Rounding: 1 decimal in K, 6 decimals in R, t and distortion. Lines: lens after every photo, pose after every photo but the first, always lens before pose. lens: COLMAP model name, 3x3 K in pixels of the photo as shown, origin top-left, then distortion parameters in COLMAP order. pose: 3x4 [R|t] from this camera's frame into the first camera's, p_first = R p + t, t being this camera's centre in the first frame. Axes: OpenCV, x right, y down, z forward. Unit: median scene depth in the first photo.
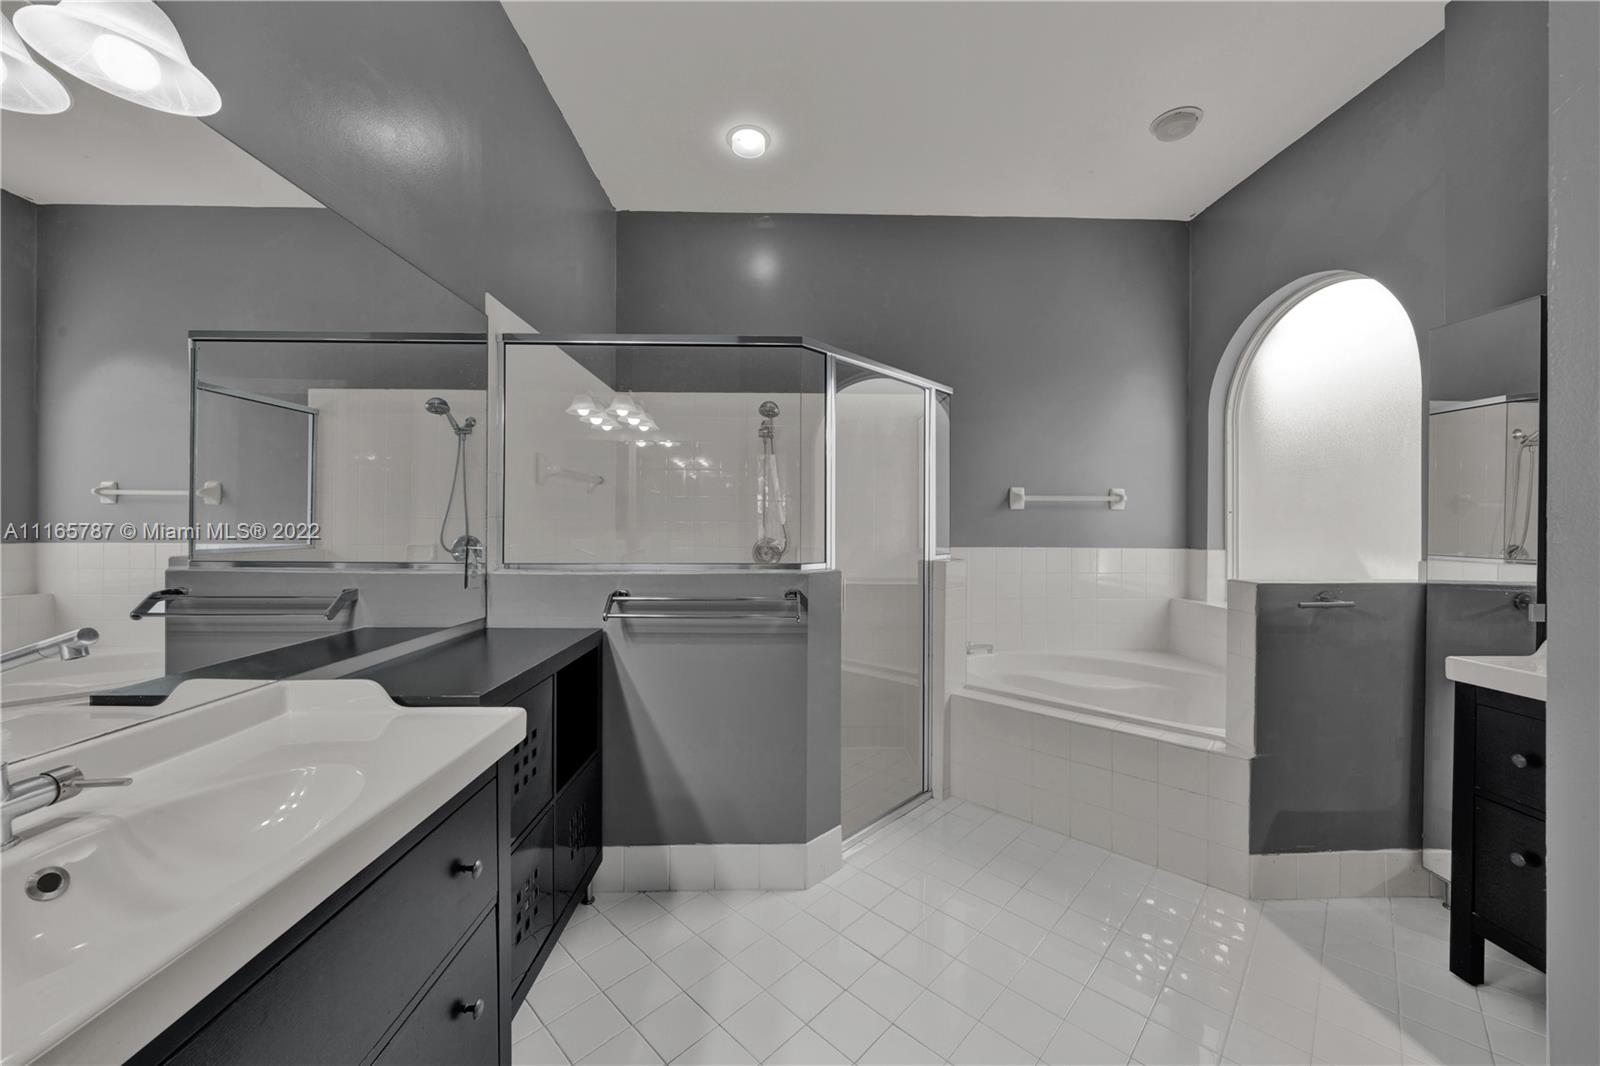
lens RADIAL K [[597.4, 0, 800.0], [0, 597.4, 533.0], [0, 0, 1]] dist [-0.001116, -0.000074]
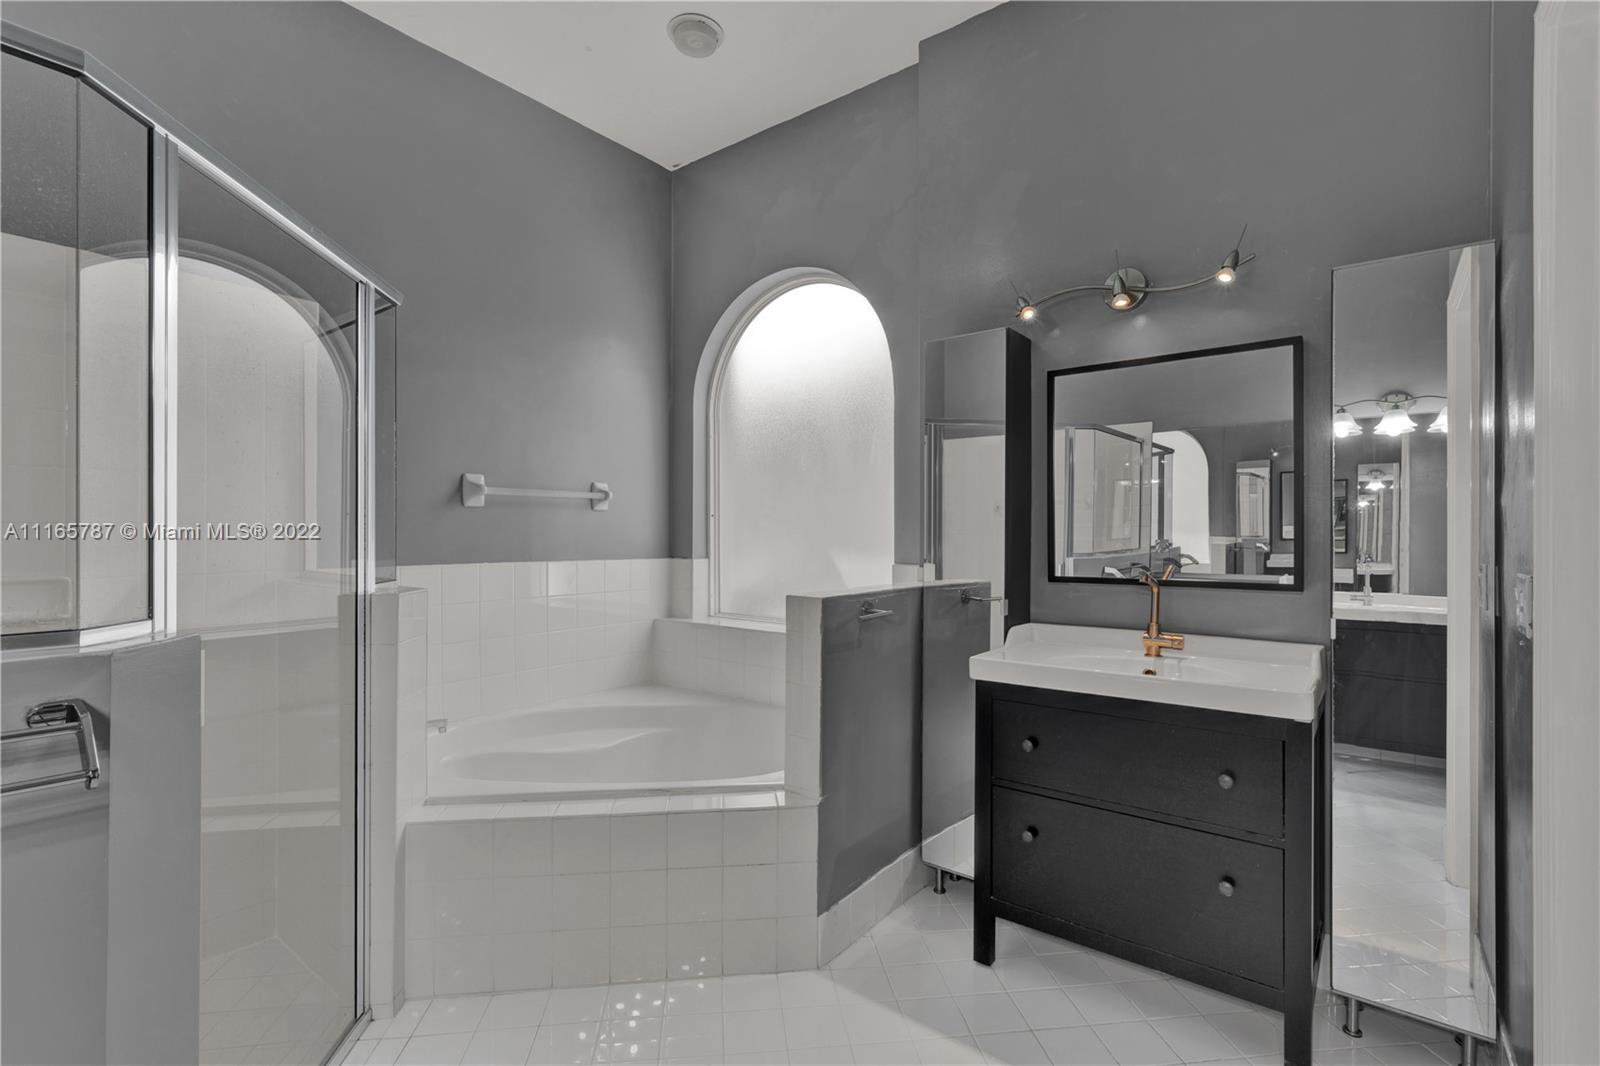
lens RADIAL K [[740.1, 0, 800.0], [0, 740.1, 533.0], [0, 0, 1]] dist [0.000165, 0.000058]
pose [[0.634945, -0.003617, 0.772549, -0.056480], [0.010661, 0.999935, -0.004081, -0.003868], [-0.772484, 0.010827, 0.634942, 0.249741]]
